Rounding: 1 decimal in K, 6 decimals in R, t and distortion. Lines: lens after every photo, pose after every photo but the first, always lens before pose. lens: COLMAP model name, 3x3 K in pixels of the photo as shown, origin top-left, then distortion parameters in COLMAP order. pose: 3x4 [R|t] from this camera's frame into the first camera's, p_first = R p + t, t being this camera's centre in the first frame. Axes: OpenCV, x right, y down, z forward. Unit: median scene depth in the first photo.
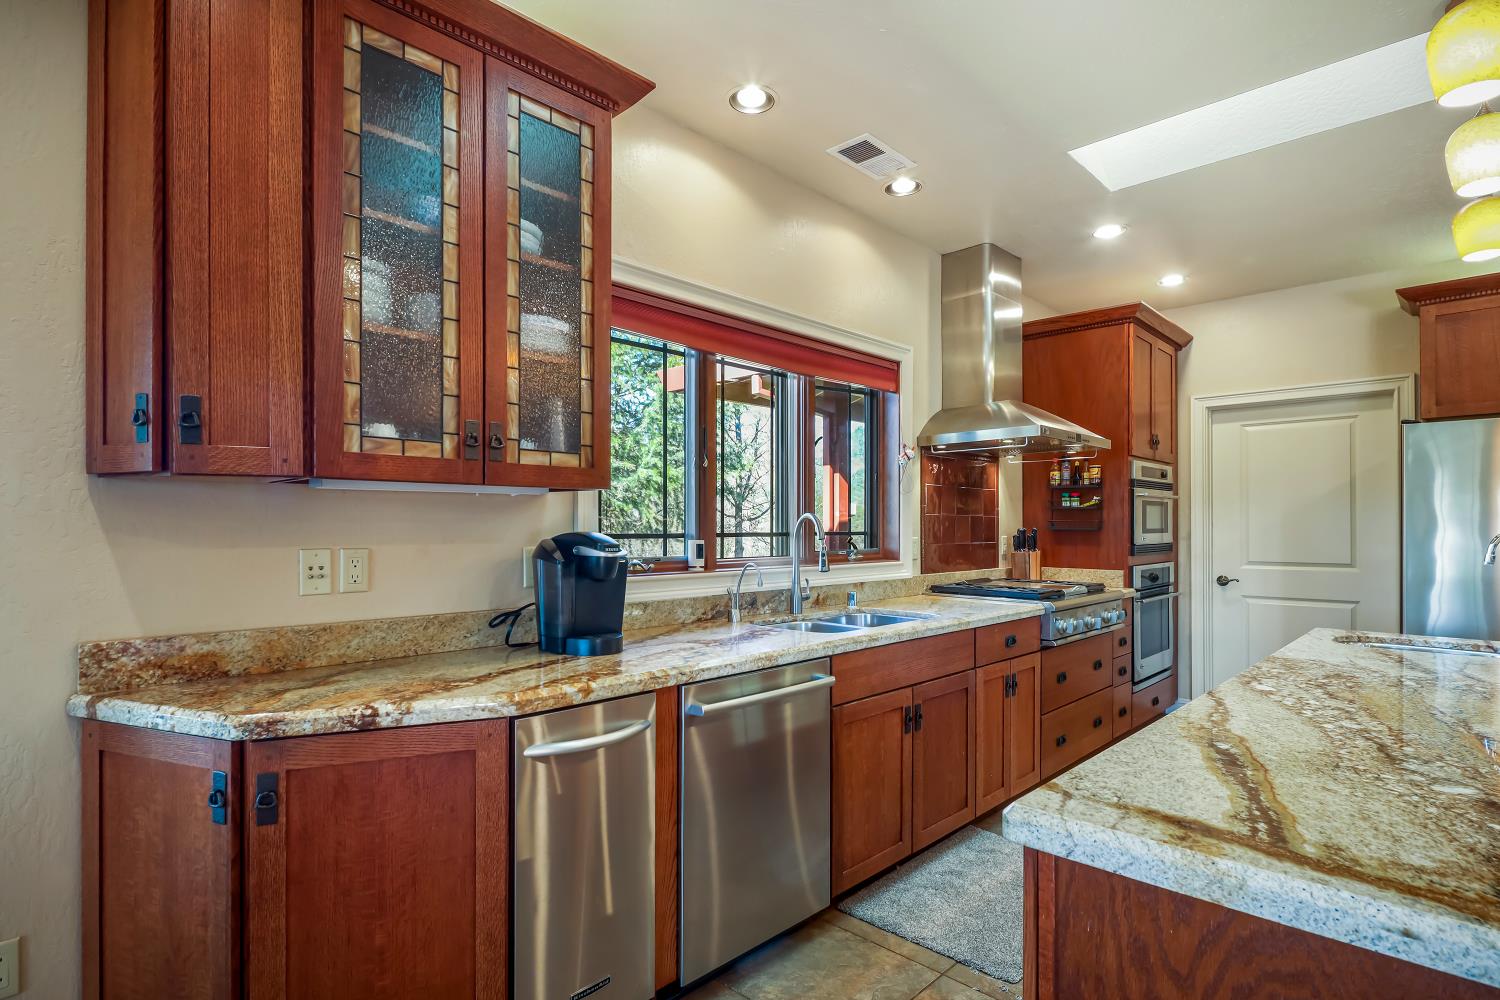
lens RADIAL K [[761.9, 0, 743.4], [0, 761.9, 522.8], [0, 0, 1]] dist [0.005599, -0.004174]
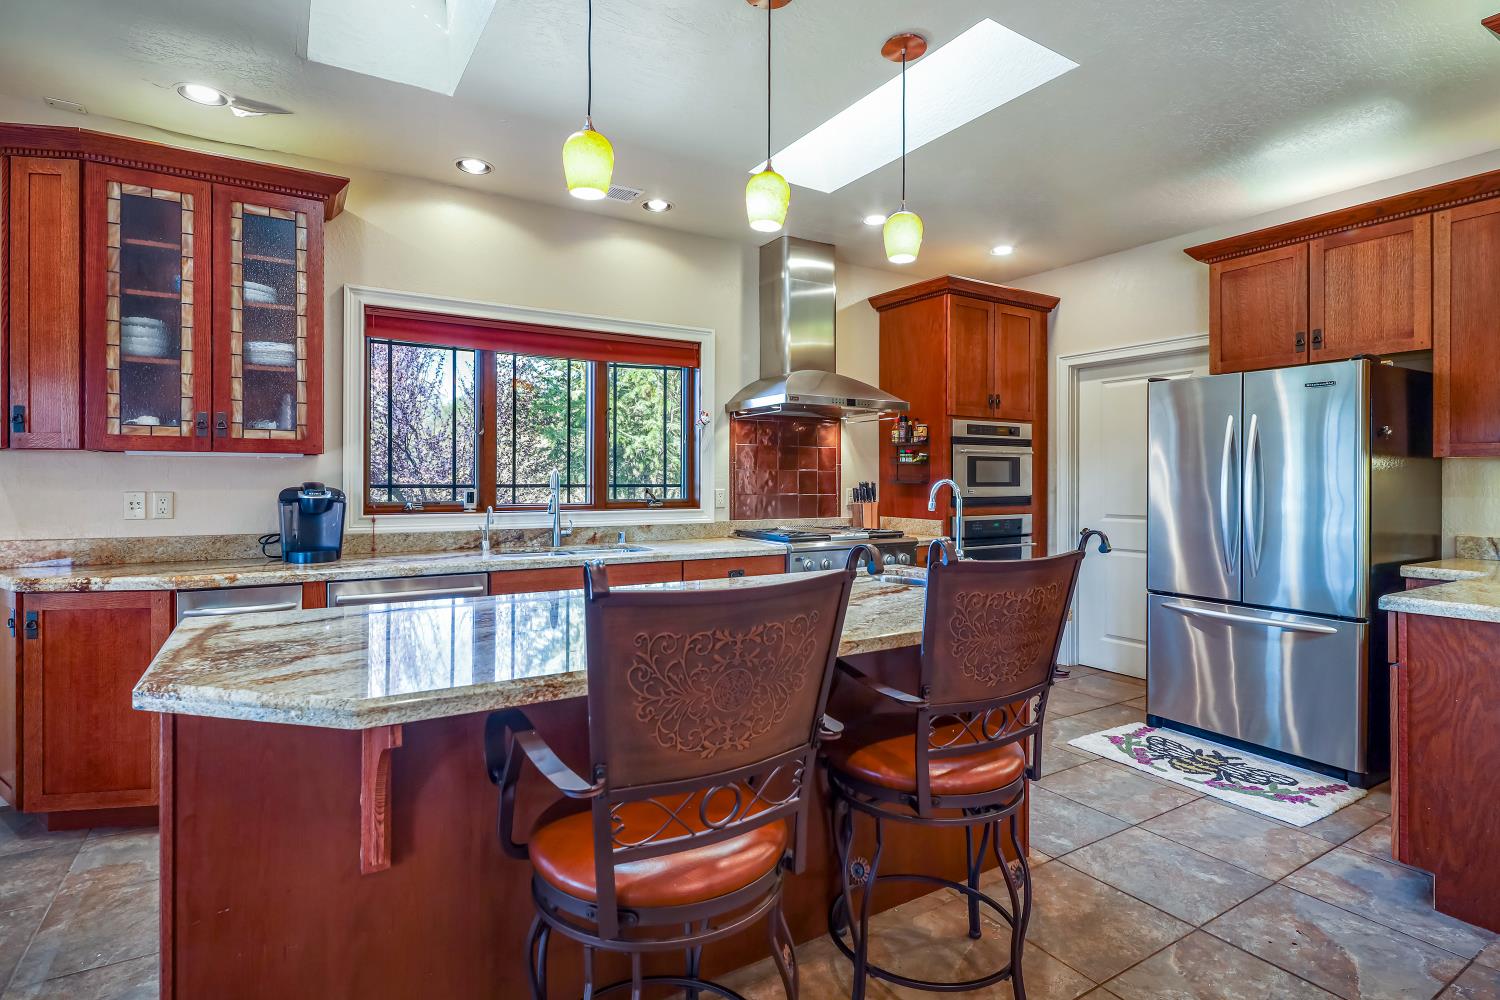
lens RADIAL K [[761.9, 0, 751.0], [0, 761.9, 479.7], [0, 0, 1]] dist [0.005599, -0.004174]
pose [[0.971138, 0.001904, -0.238510, 1.081599], [-0.001126, 0.999994, 0.003399, 0.001252], [0.238515, -0.003032, 0.971134, -0.271563]]
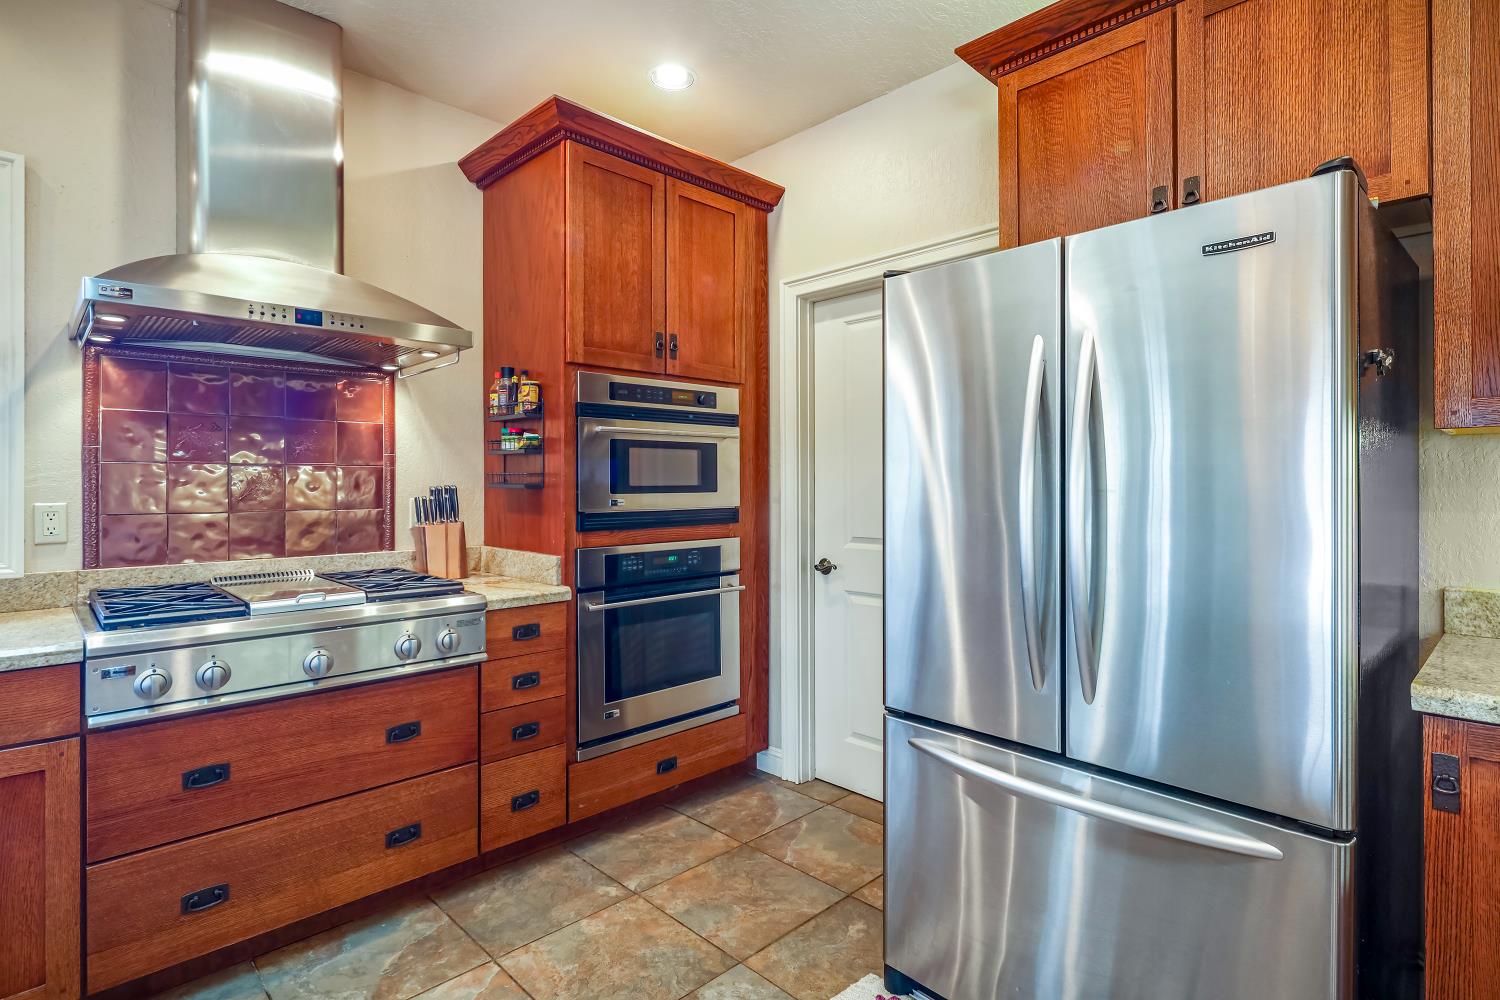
lens RADIAL K [[761.9, 0, 756.5], [0, 761.9, 479.4], [0, 0, 1]] dist [0.005599, -0.004174]
pose [[0.999779, -0.002047, -0.020923, 1.456877], [0.002051, 0.999998, 0.000139, 0.005593], [0.020923, -0.000182, 0.999781, 0.896730]]
